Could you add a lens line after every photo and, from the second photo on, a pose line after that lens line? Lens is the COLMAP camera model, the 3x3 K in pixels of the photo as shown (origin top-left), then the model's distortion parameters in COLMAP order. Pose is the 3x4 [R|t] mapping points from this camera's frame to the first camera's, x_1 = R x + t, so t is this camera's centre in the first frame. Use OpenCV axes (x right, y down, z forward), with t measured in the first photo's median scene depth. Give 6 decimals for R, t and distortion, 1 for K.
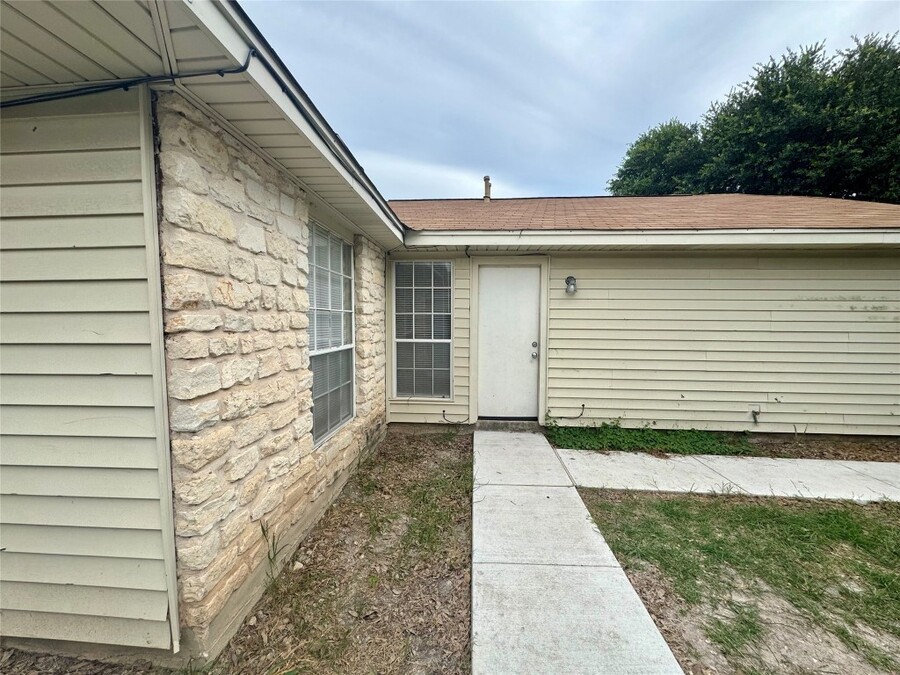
lens RADIAL K [[359.8, 0, 450.0], [0, 359.8, 338.1], [0, 0, 1]] dist [-0.005441, 0.000840]
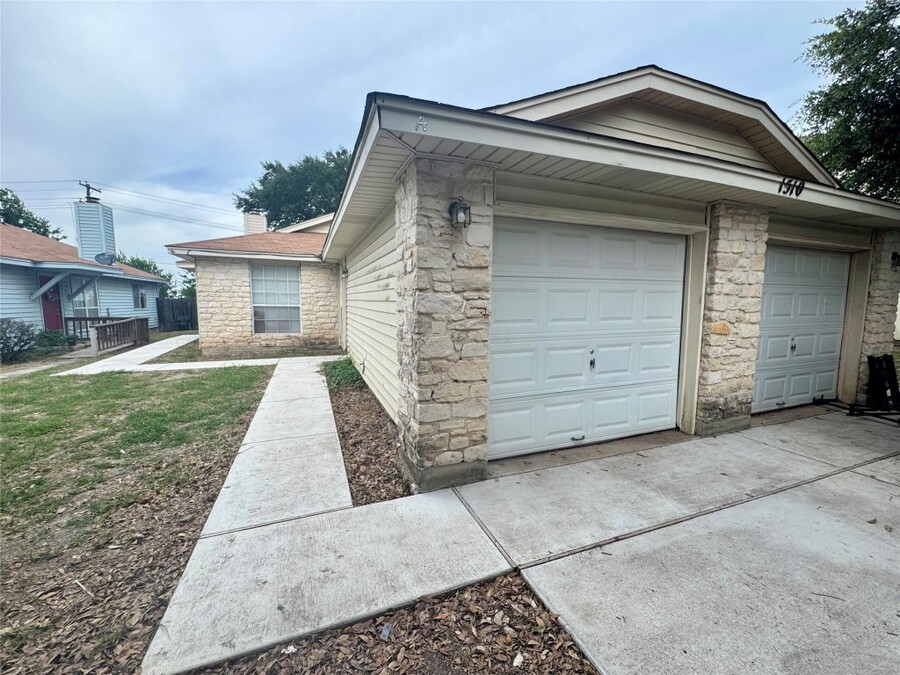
lens RADIAL K [[359.8, 0, 449.0], [0, 359.8, 336.4], [0, 0, 1]] dist [-0.005441, 0.000840]
pose [[0.418590, 0.089525, -0.903752, 4.397959], [-0.051305, 0.995871, 0.074887, -0.008938], [0.906725, 0.015020, 0.421455, 1.536753]]
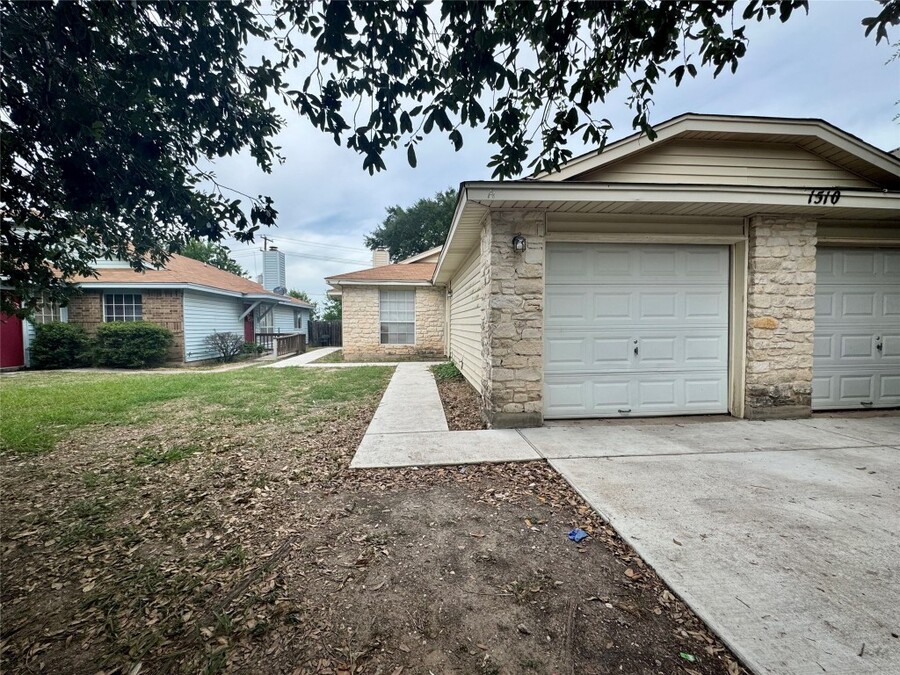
lens RADIAL K [[359.8, 0, 448.9], [0, 359.8, 335.0], [0, 0, 1]] dist [-0.005441, 0.000840]
pose [[0.143766, 0.024685, -0.989304, 5.062094], [-0.045755, 0.998786, 0.018272, 0.120596], [0.988553, 0.042639, 0.144721, 1.466424]]
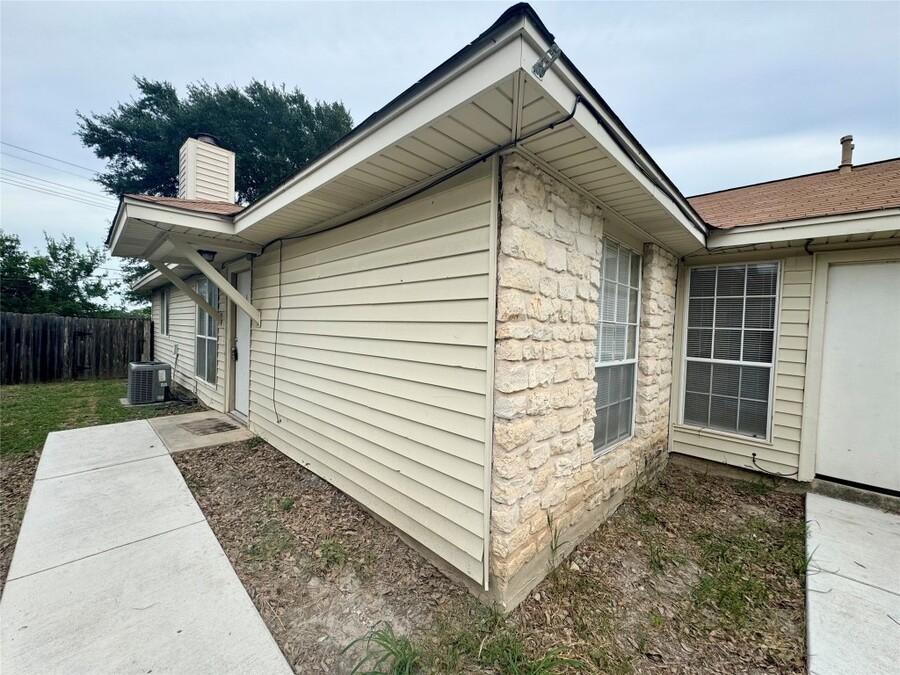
lens RADIAL K [[359.8, 0, 450.0], [0, 359.8, 338.0], [0, 0, 1]] dist [-0.005441, 0.000840]
pose [[0.757916, 0.044170, -0.650855, -0.049052], [-0.065264, 0.997834, -0.008282, 0.002276], [0.649079, 0.048755, 0.759157, -0.063659]]
